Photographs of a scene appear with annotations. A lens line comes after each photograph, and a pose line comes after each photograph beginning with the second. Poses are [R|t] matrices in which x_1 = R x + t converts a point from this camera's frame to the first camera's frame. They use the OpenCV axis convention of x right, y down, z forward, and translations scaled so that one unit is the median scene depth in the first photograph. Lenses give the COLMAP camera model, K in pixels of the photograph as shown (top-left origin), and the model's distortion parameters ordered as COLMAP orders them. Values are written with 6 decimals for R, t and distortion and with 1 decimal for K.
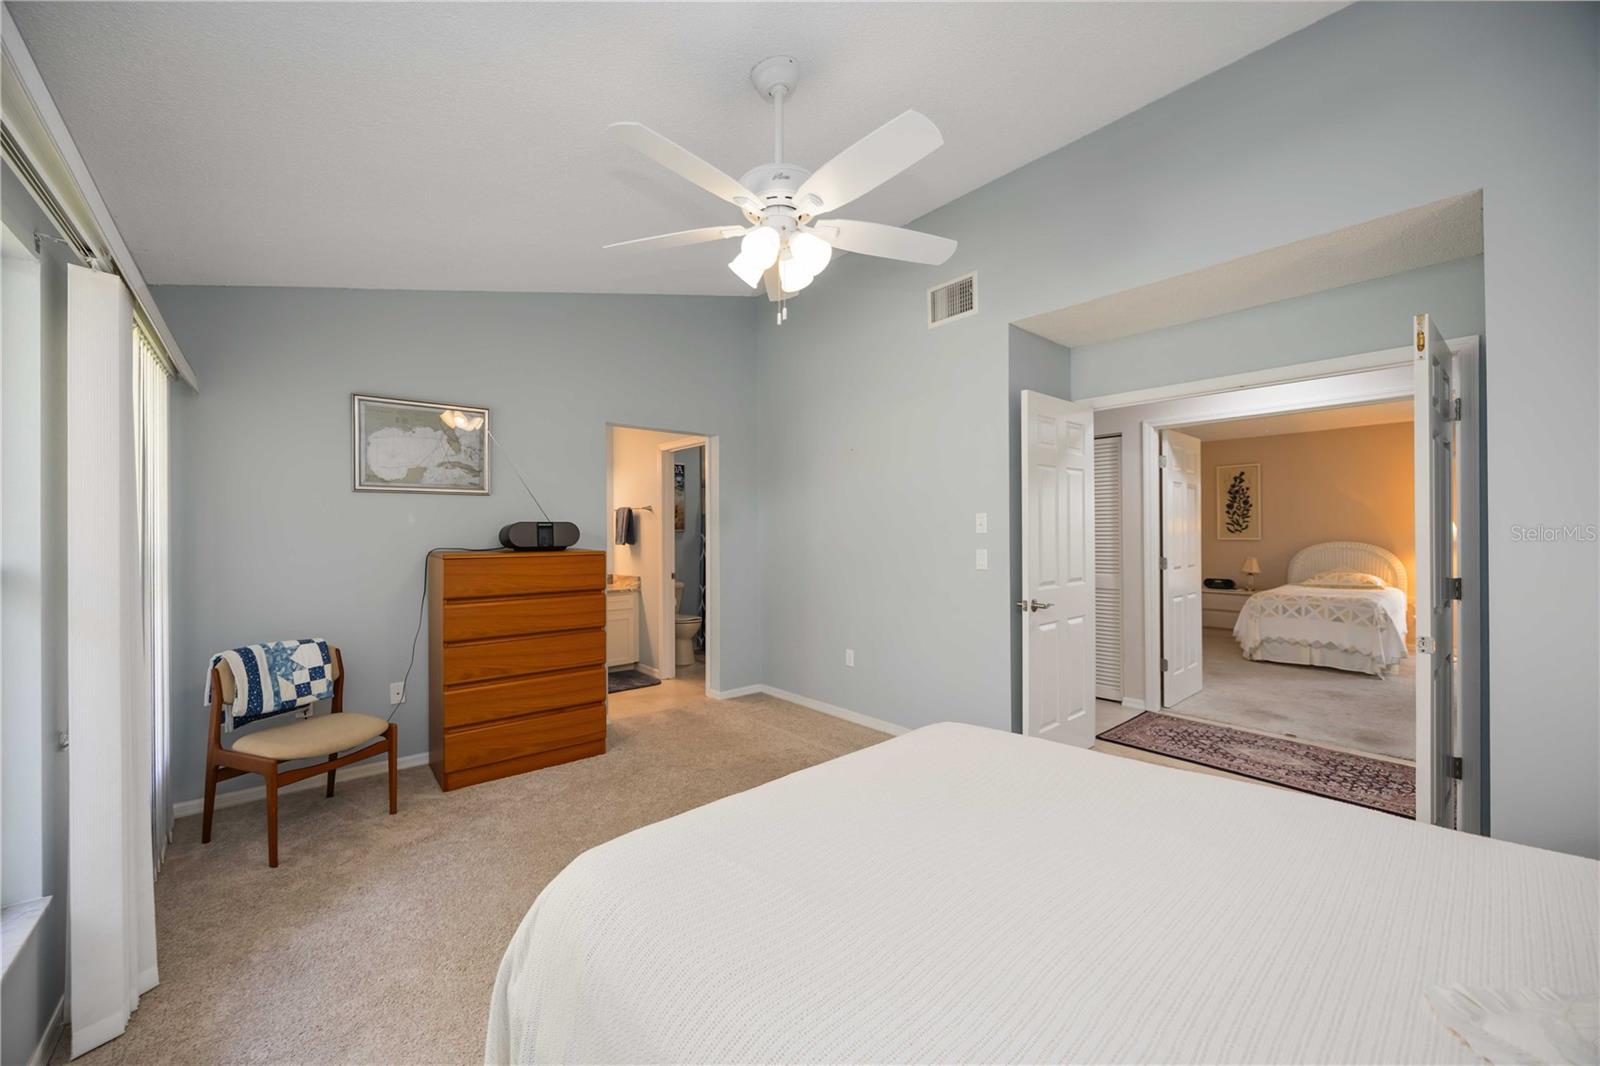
lens RADIAL K [[607.6, 0, 802.5], [0, 607.6, 529.6], [0, 0, 1]] dist [0.000638, 0.000133]
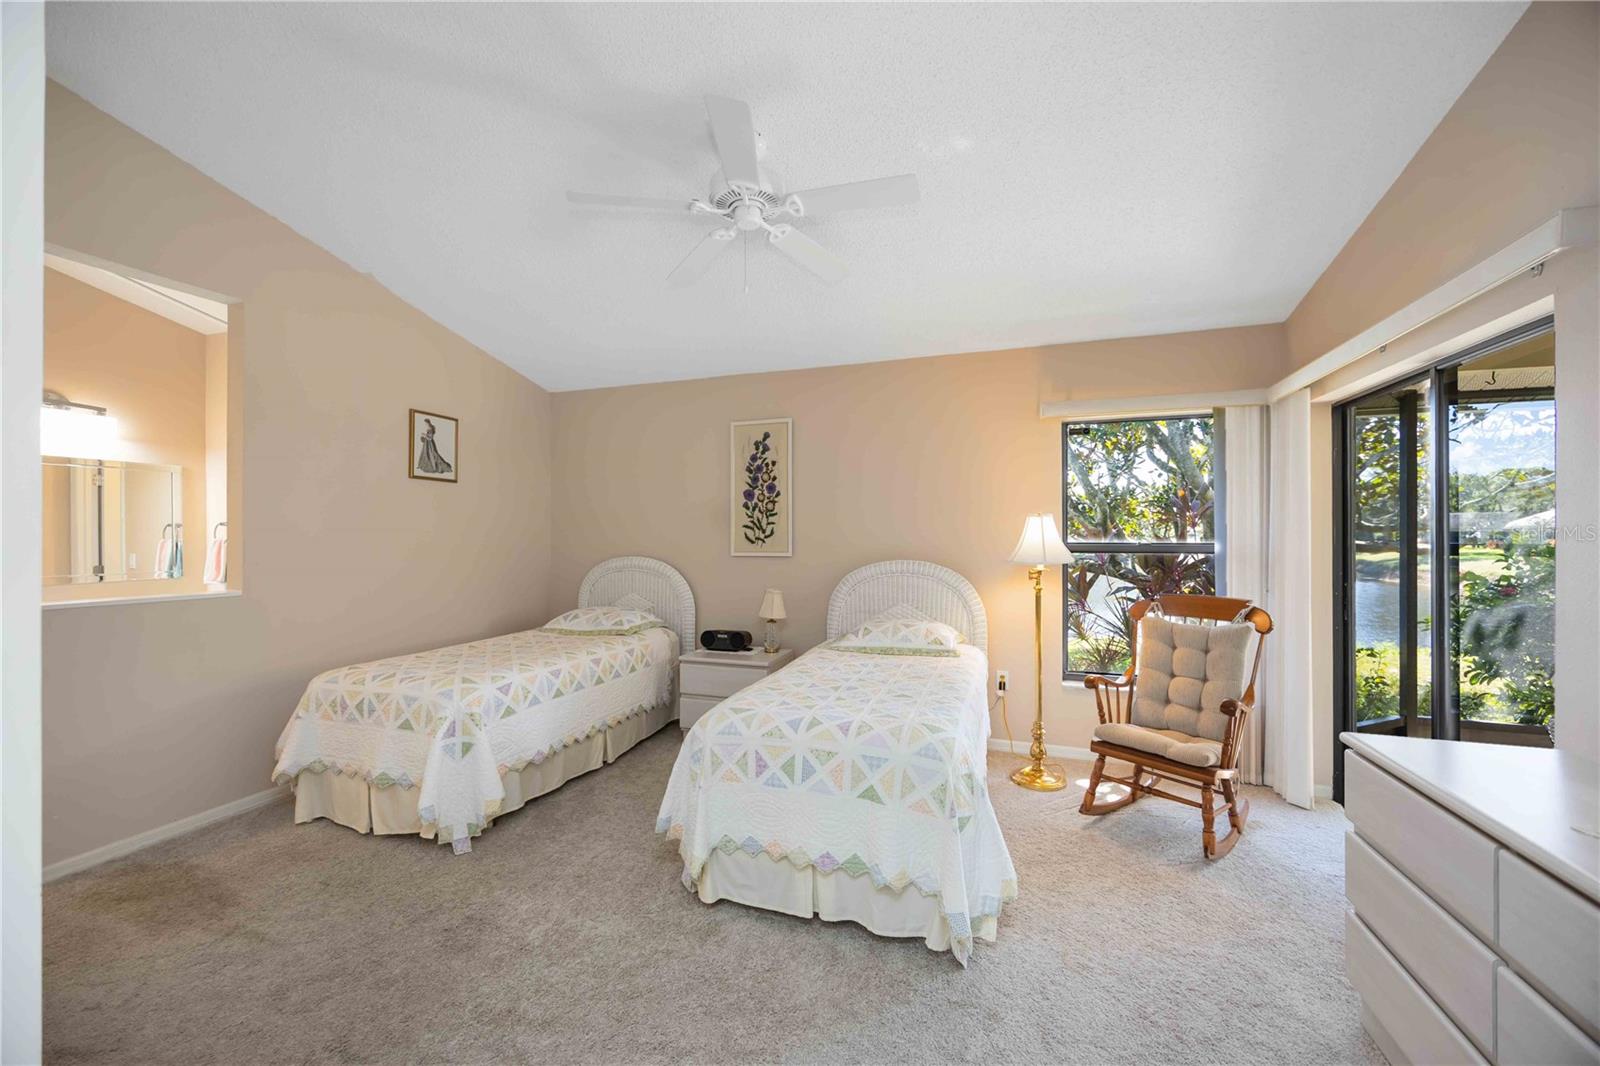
lens RADIAL K [[617.3, 0, 799.7], [0, 617.3, 537.5], [0, 0, 1]] dist [-0.000329, 0.000015]
pose [[0.862886, 0.004713, 0.505377, 0.560318], [-0.007844, 0.999961, 0.004066, -0.003172], [-0.505338, -0.007472, 0.862889, 0.601768]]
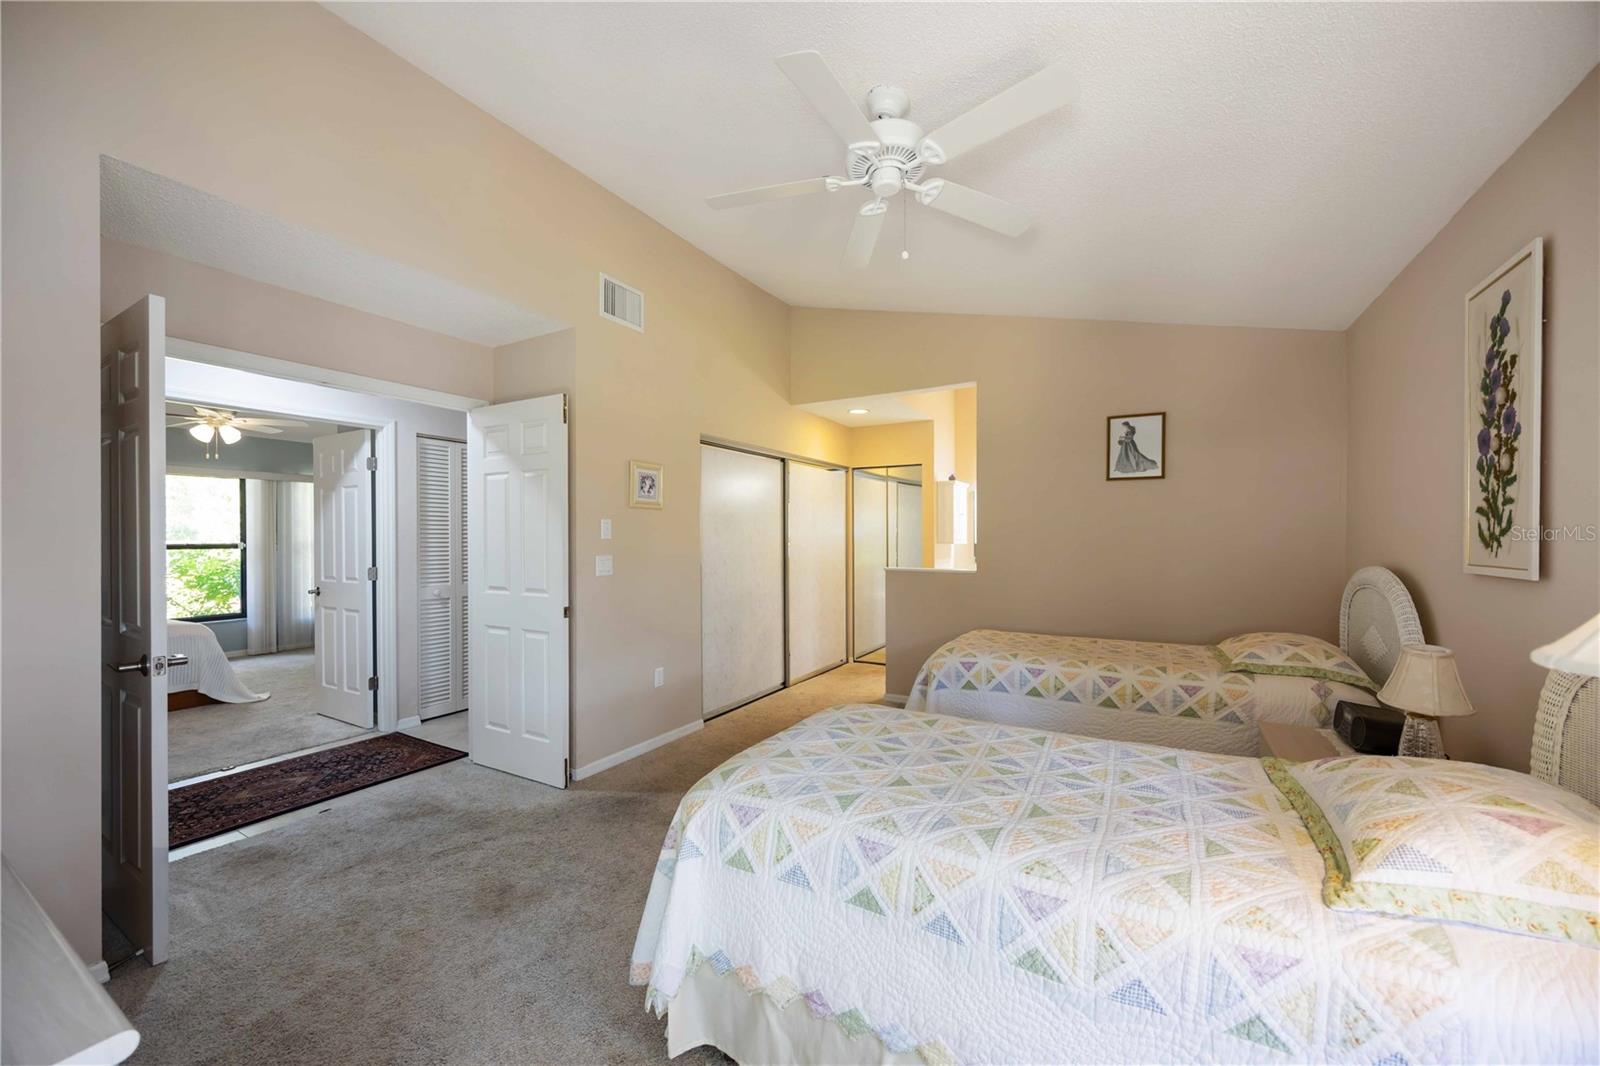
lens RADIAL K [[617.3, 0, 799.7], [0, 617.3, 537.5], [0, 0, 1]] dist [-0.000329, 0.000015]
pose [[0.328803, 0.006013, -0.944379, 1.034578], [0.003711, 0.999964, 0.007659, -0.001939], [0.944391, -0.006022, 0.328769, 0.786428]]
